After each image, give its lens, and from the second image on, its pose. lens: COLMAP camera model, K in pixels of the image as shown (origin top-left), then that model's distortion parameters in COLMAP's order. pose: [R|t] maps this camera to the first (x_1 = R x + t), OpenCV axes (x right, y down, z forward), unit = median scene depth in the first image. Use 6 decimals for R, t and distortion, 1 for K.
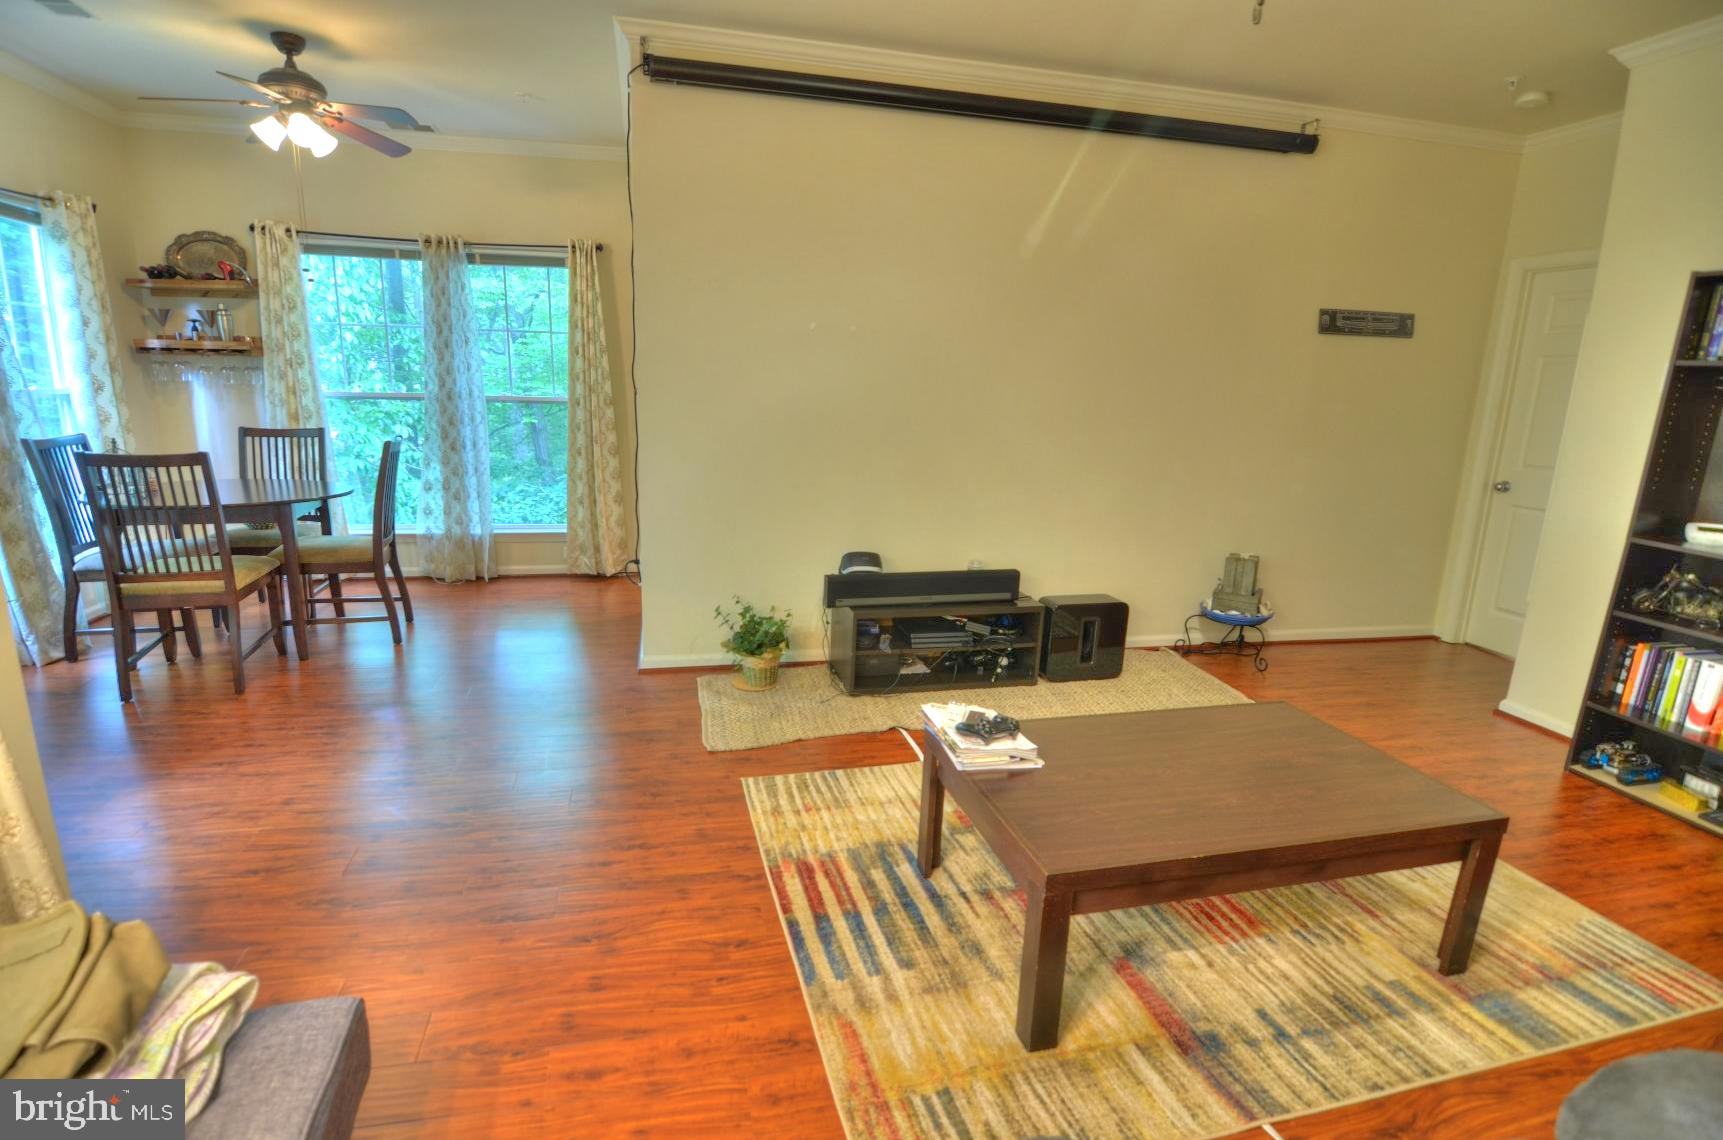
lens RADIAL K [[828.6, 0, 843.7], [0, 828.6, 578.9], [0, 0, 1]] dist [-0.005959, -0.011103]
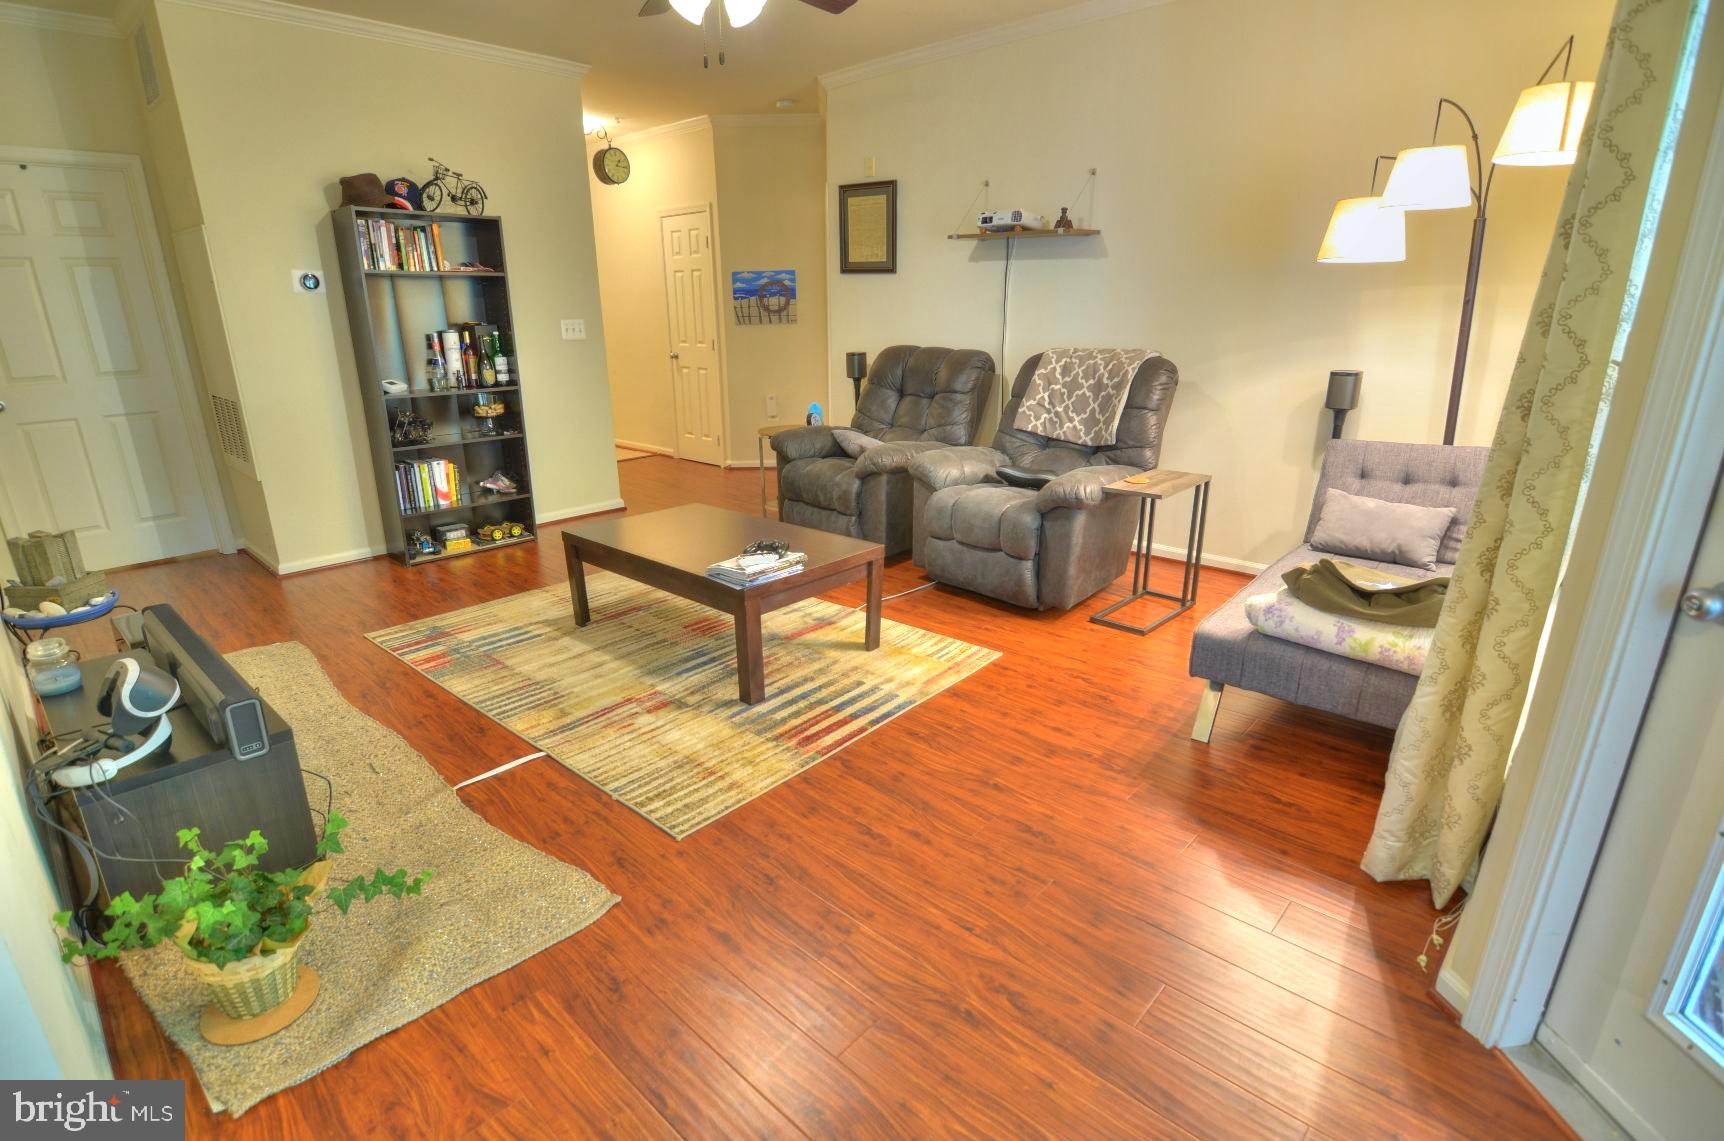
lens RADIAL K [[829.0, 0, 844.2], [0, 829.0, 579.4], [0, 0, 1]] dist [-0.005959, -0.011103]
pose [[-0.556179, -0.283692, 0.781143, -0.462442], [0.183305, 0.874908, 0.448259, -0.175061], [-0.810595, 0.392499, -0.434603, 0.706003]]
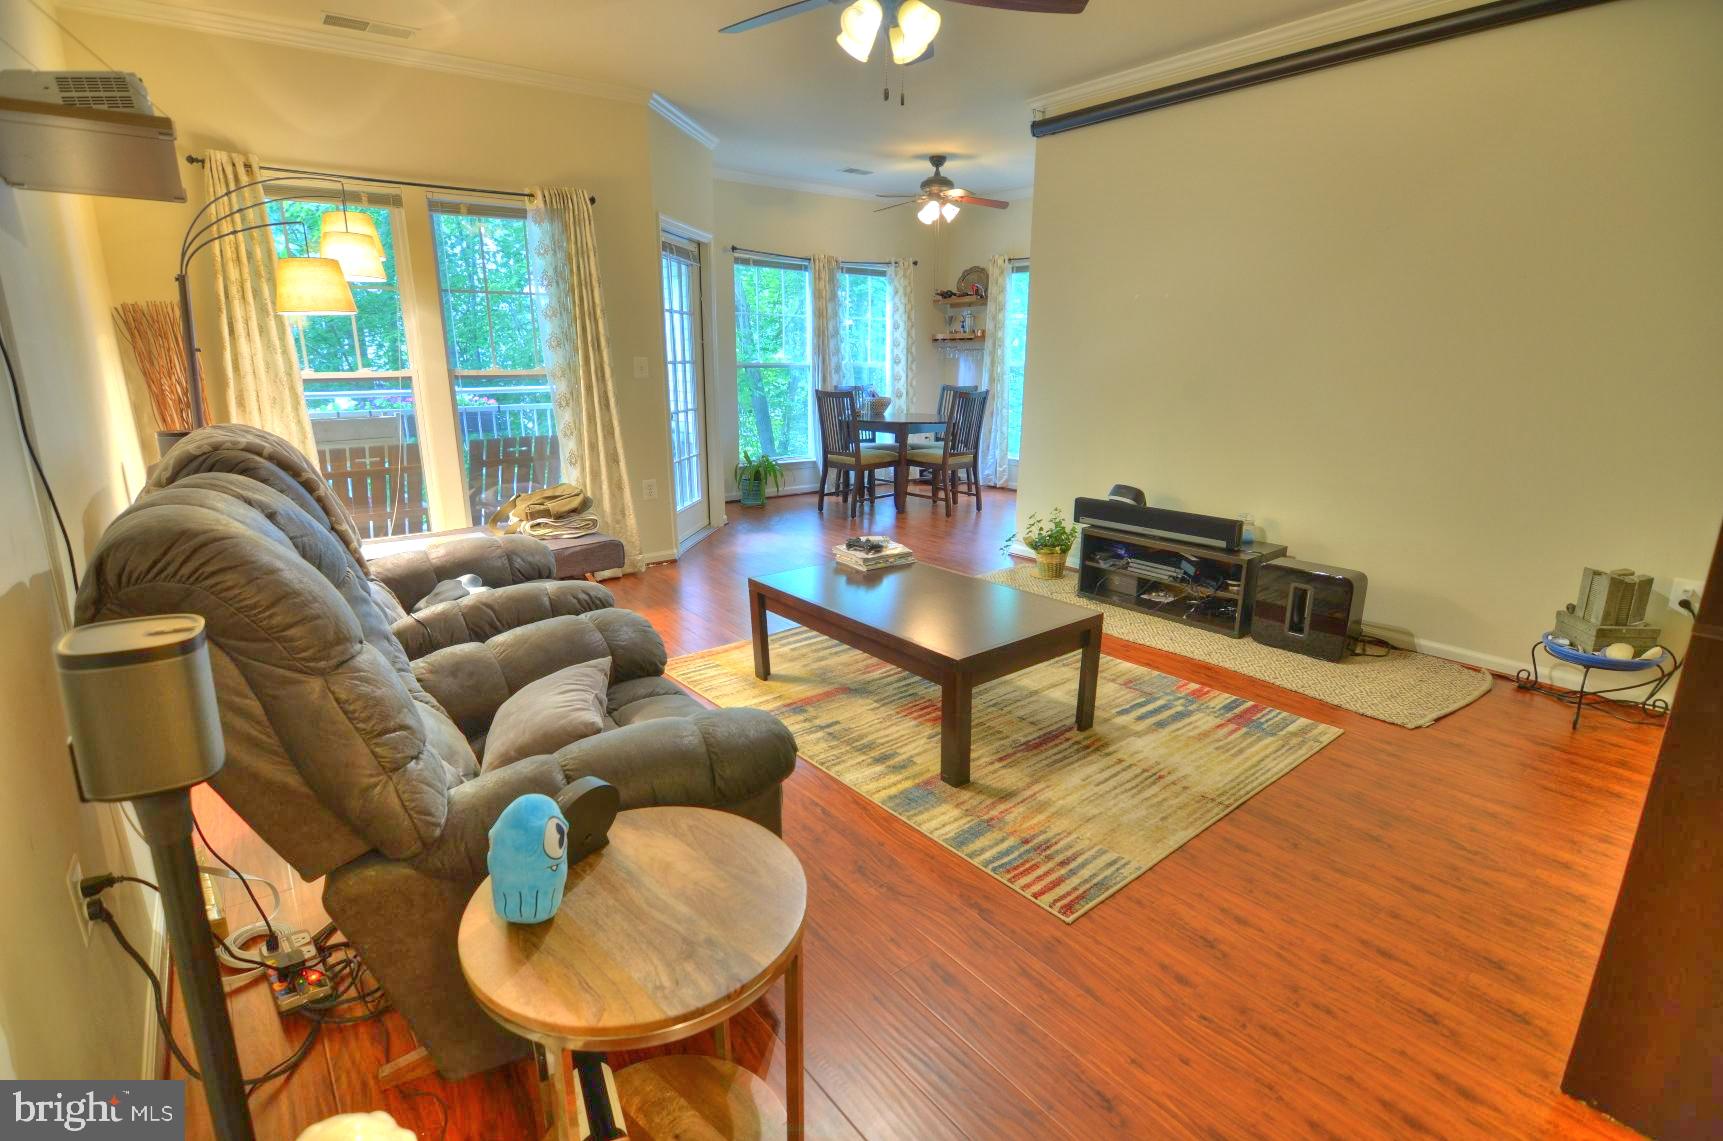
lens RADIAL K [[828.6, 0, 843.7], [0, 828.6, 579.4], [0, 0, 1]] dist [-0.005959, -0.011103]
pose [[0.410104, 0.209740, -0.887595, 0.778053], [-0.193826, 0.971010, 0.139896, 0.008607], [0.891205, 0.114667, 0.438868, 0.106605]]
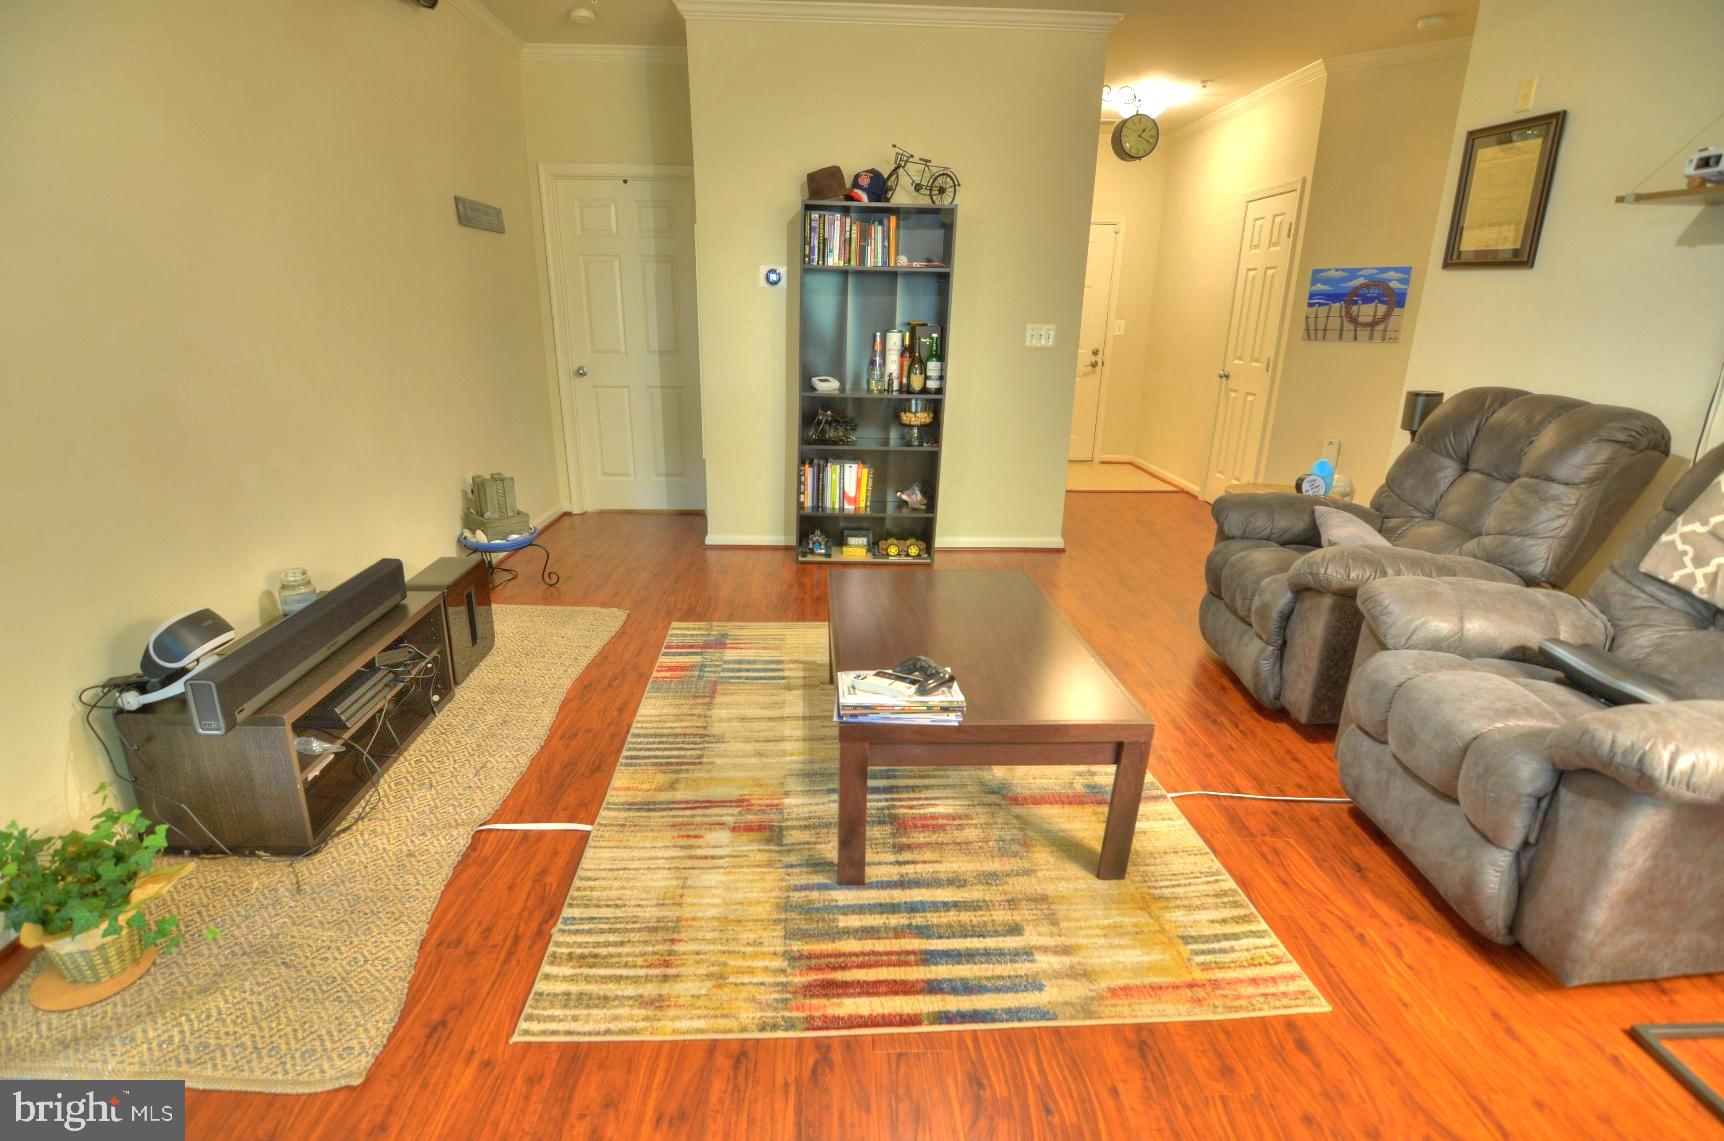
lens RADIAL K [[829.0, 0, 844.2], [0, 829.0, 579.4], [0, 0, 1]] dist [-0.005959, -0.011103]
pose [[0.194843, -0.329014, 0.924005, -0.304098], [0.215368, 0.933421, 0.286953, -0.093725], [-0.956897, 0.143091, 0.252730, 0.388804]]
